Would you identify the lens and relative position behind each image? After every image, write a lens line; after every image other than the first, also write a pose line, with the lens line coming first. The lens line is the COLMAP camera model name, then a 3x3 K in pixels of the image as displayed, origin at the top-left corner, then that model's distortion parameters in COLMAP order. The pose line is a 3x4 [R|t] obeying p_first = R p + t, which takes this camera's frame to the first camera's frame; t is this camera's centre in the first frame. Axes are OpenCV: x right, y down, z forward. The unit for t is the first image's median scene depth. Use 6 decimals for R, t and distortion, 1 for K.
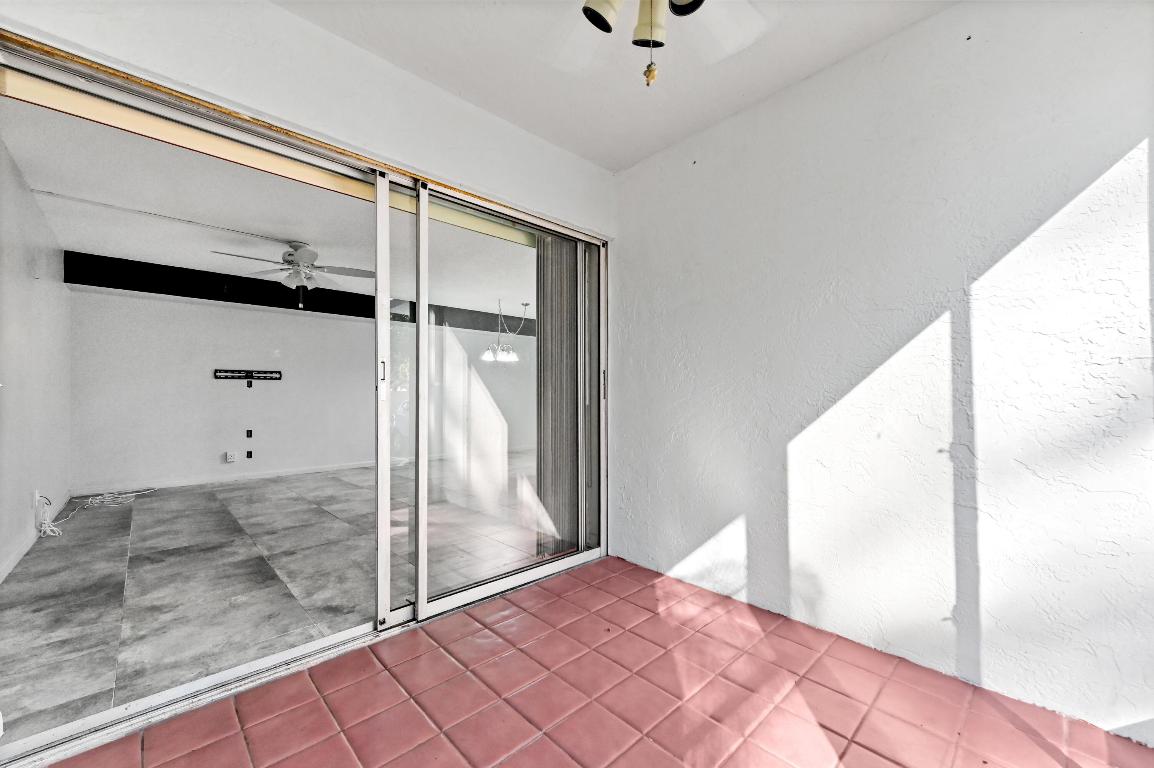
lens RADIAL K [[459.9, 0, 590.6], [0, 459.9, 400.3], [0, 0, 1]] dist [0.015658, -0.001805]
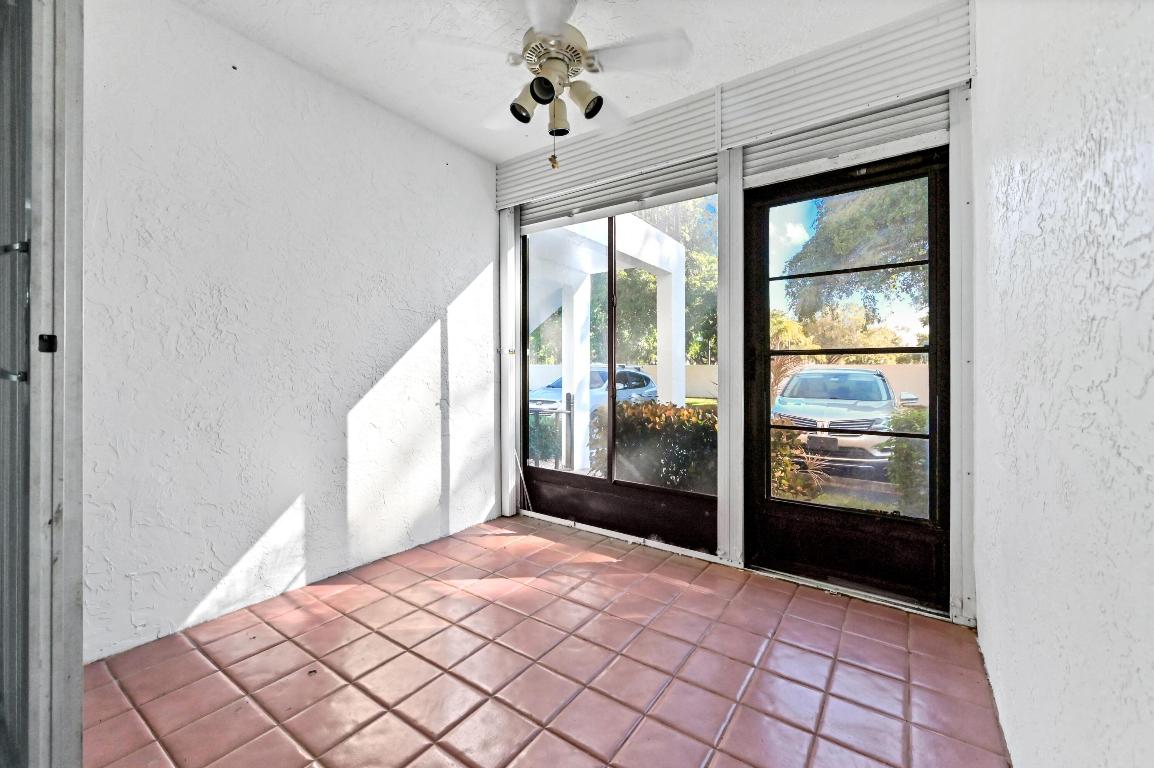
lens RADIAL K [[459.9, 0, 580.6], [0, 459.9, 376.4], [0, 0, 1]] dist [0.015658, -0.001805]
pose [[-0.190904, -0.012553, 0.981528, -0.933953], [0.002646, 0.999908, 0.013303, -0.008820], [-0.981605, 0.005137, -0.190853, 0.815545]]
